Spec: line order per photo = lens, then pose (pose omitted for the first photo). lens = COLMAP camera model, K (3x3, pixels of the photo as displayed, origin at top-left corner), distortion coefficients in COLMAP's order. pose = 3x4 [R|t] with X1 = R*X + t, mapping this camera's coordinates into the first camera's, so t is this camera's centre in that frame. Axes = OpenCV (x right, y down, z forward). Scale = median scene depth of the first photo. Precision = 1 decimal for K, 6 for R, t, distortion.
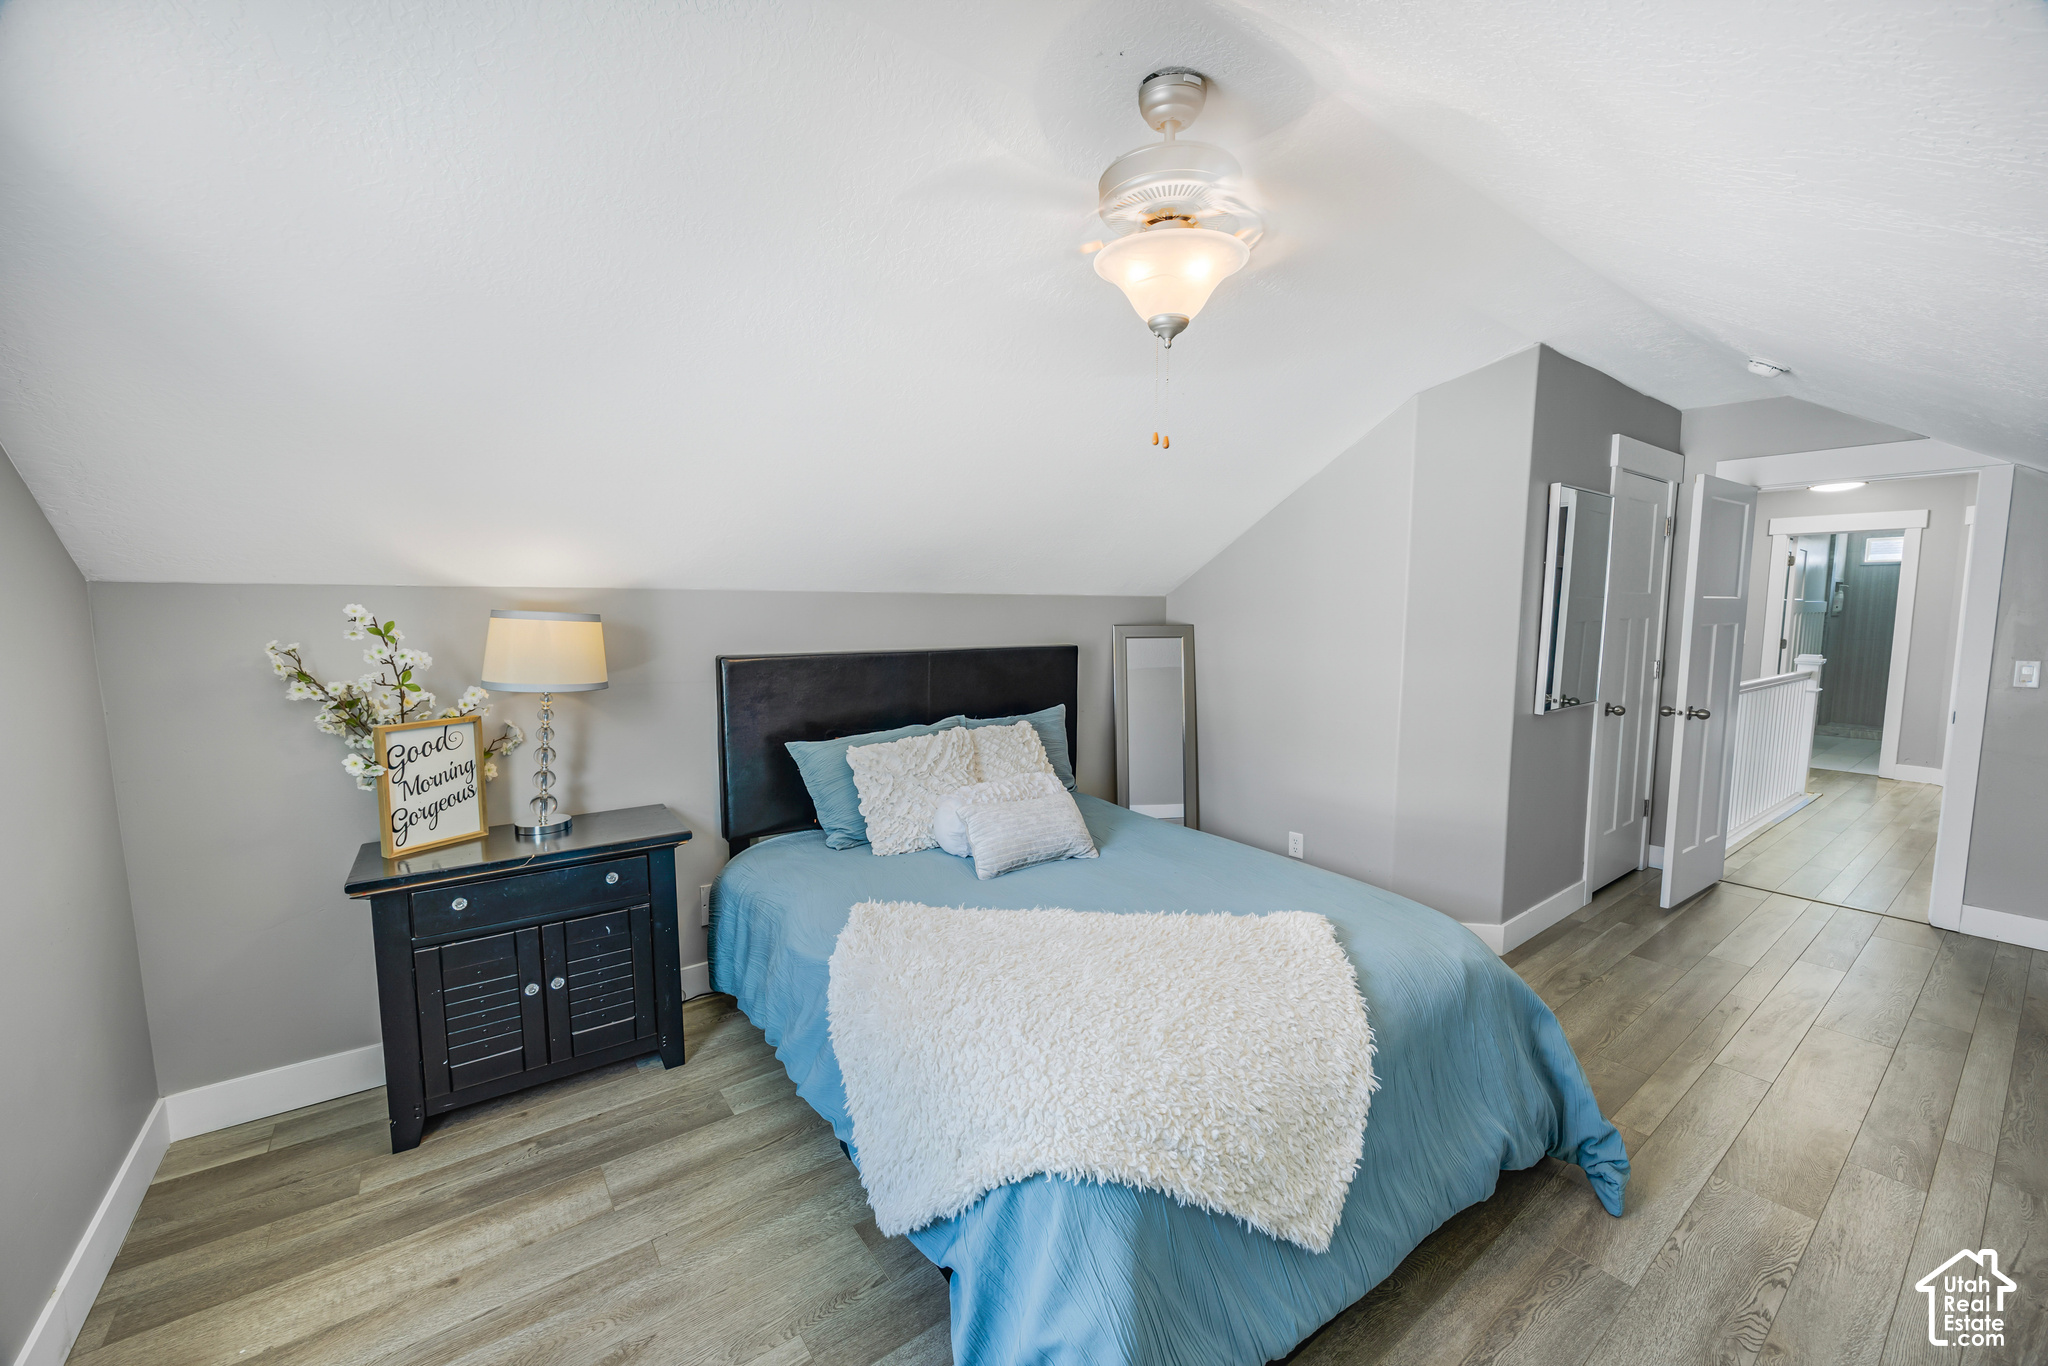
lens RADIAL K [[786.4, 0, 1034.3], [0, 786.4, 687.2], [0, 0, 1]] dist [0.003597, 0.000424]
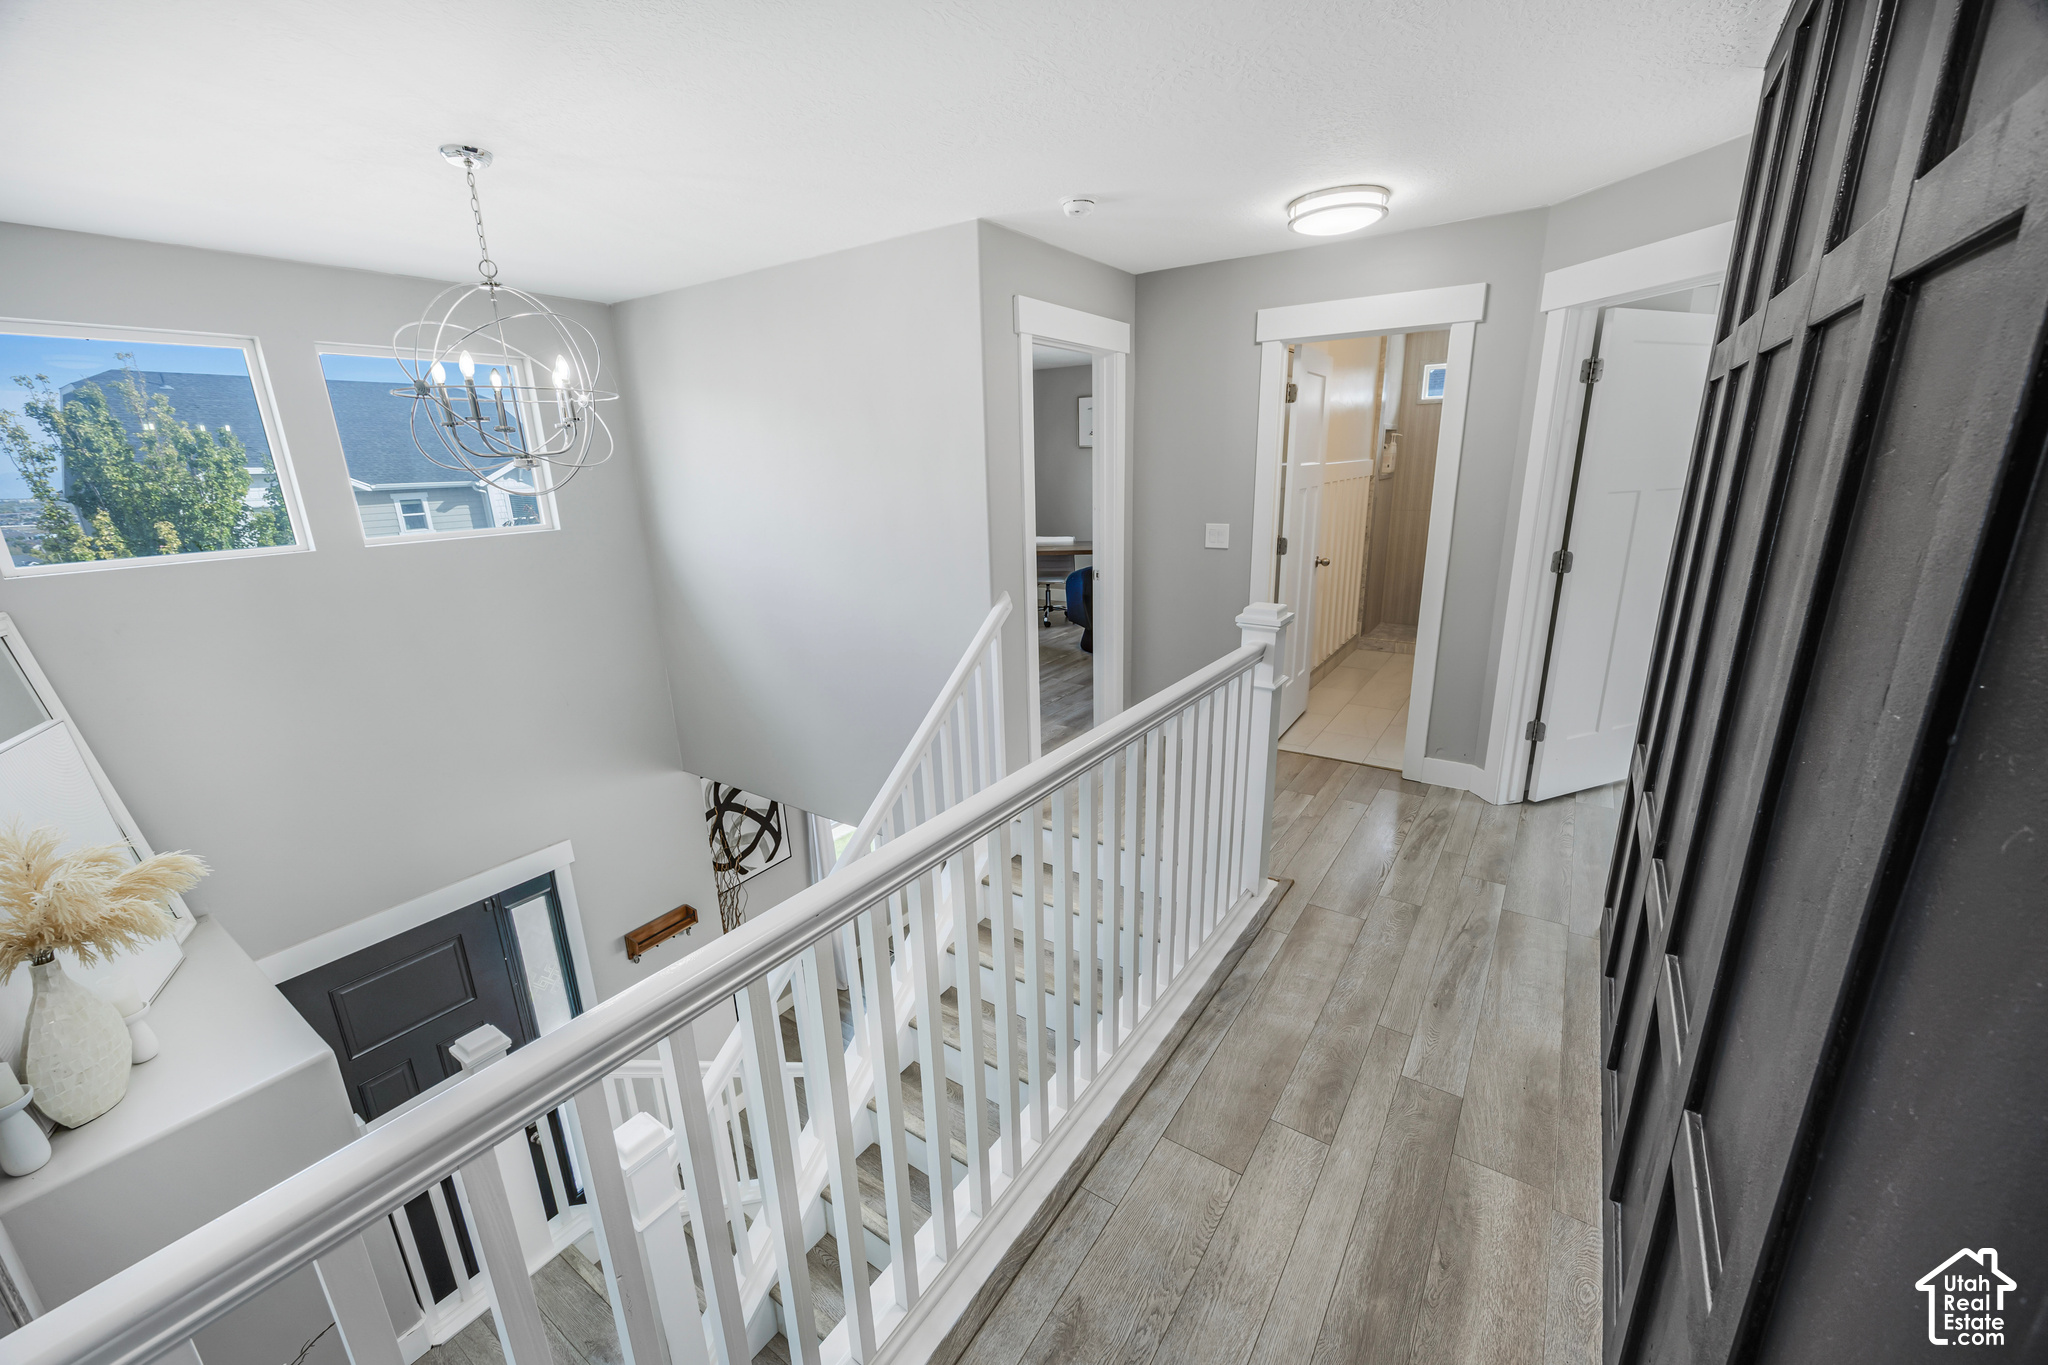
lens RADIAL K [[786.4, 0, 1019.2], [0, 786.4, 678.6], [0, 0, 1]] dist [0.003597, 0.000424]
pose [[0.950551, -0.111473, 0.289874, 1.535713], [0.061355, 0.982371, 0.176585, -0.188892], [-0.304448, -0.150068, 0.940633, 1.321520]]
